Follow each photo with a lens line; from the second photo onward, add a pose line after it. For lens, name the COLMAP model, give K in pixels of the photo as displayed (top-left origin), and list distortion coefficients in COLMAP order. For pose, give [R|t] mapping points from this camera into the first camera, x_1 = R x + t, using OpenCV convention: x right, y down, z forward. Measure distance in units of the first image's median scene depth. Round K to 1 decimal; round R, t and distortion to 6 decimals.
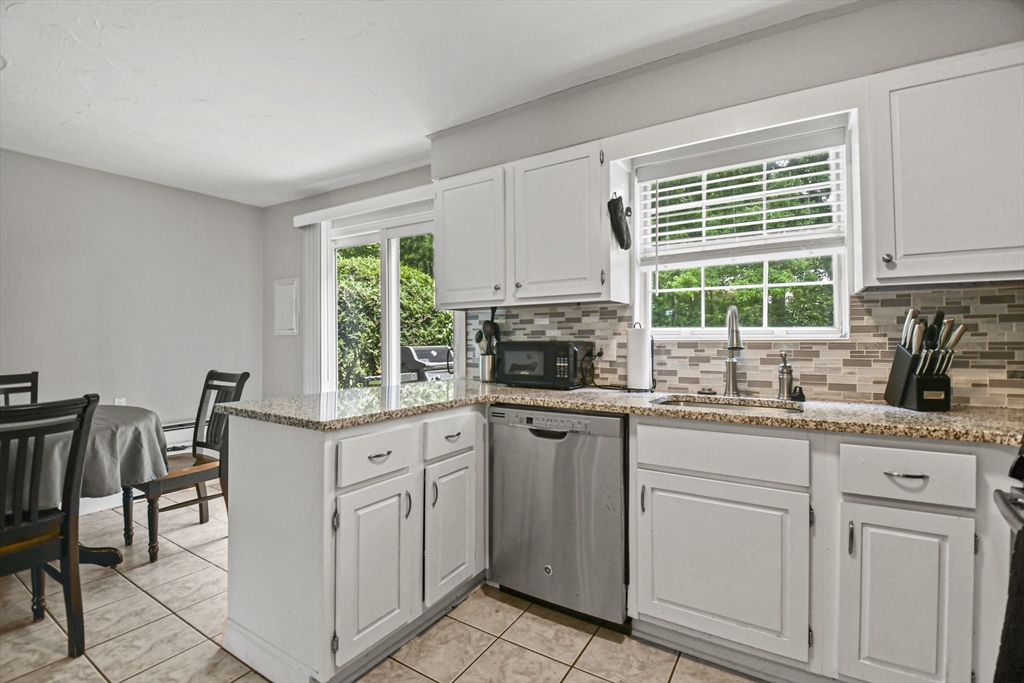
lens RADIAL K [[473.9, 0, 508.9], [0, 473.9, 333.3], [0, 0, 1]] dist [-0.001512, -0.009157]
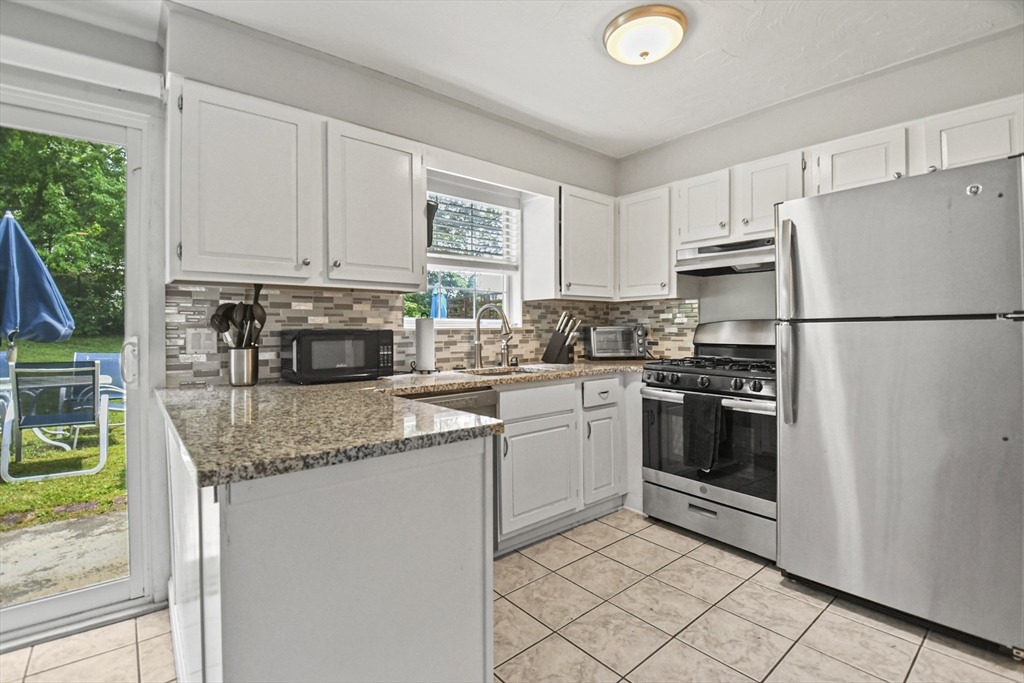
lens RADIAL K [[473.9, 0, 510.3], [0, 473.9, 327.2], [0, 0, 1]] dist [-0.001512, -0.009157]
pose [[0.280902, 0.004182, 0.959727, -0.693106], [-0.008584, 0.999961, -0.001845, 0.011465], [-0.959698, -0.007721, 0.280927, 0.435958]]
